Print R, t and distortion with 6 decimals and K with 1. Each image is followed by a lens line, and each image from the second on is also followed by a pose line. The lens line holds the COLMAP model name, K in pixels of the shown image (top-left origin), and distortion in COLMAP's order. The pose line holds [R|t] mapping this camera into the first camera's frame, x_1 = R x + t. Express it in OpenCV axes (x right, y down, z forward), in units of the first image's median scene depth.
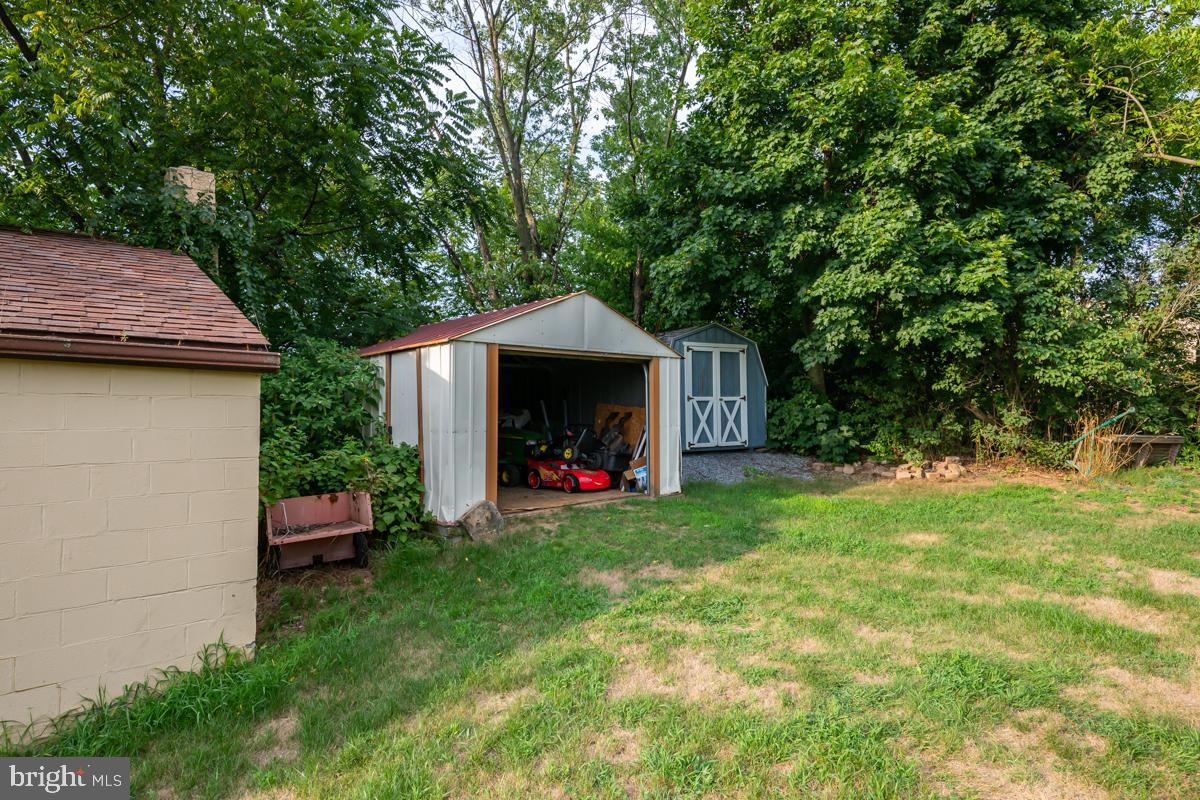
lens RADIAL K [[620.0, 0, 600.0], [0, 620.0, 400.0], [0, 0, 1]] dist [0.005058, 0.001124]
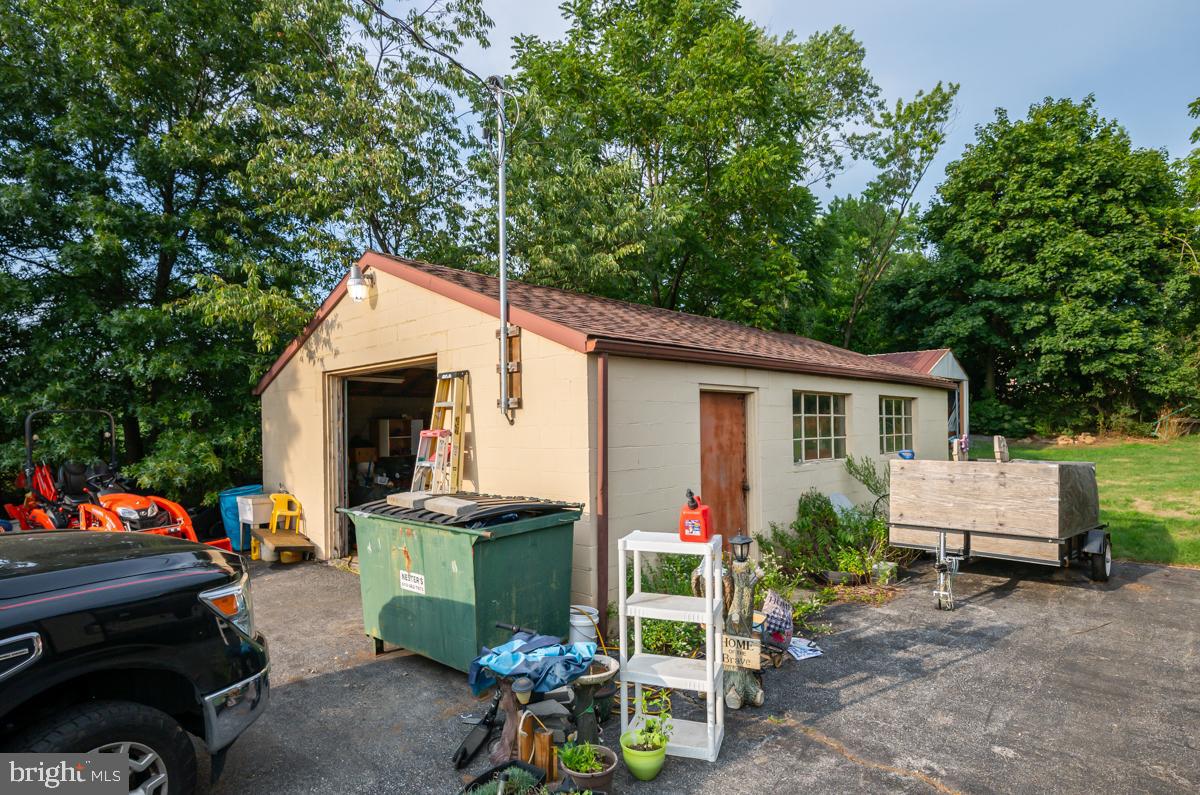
lens RADIAL K [[621.6, 0, 596.2], [0, 621.6, 429.1], [0, 0, 1]] dist [0.002483, 0.000389]
pose [[0.997869, -0.008167, 0.064733, -1.169184], [0.006267, 0.999545, 0.029495, 0.020155], [-0.064945, -0.029026, 0.997467, -0.874165]]
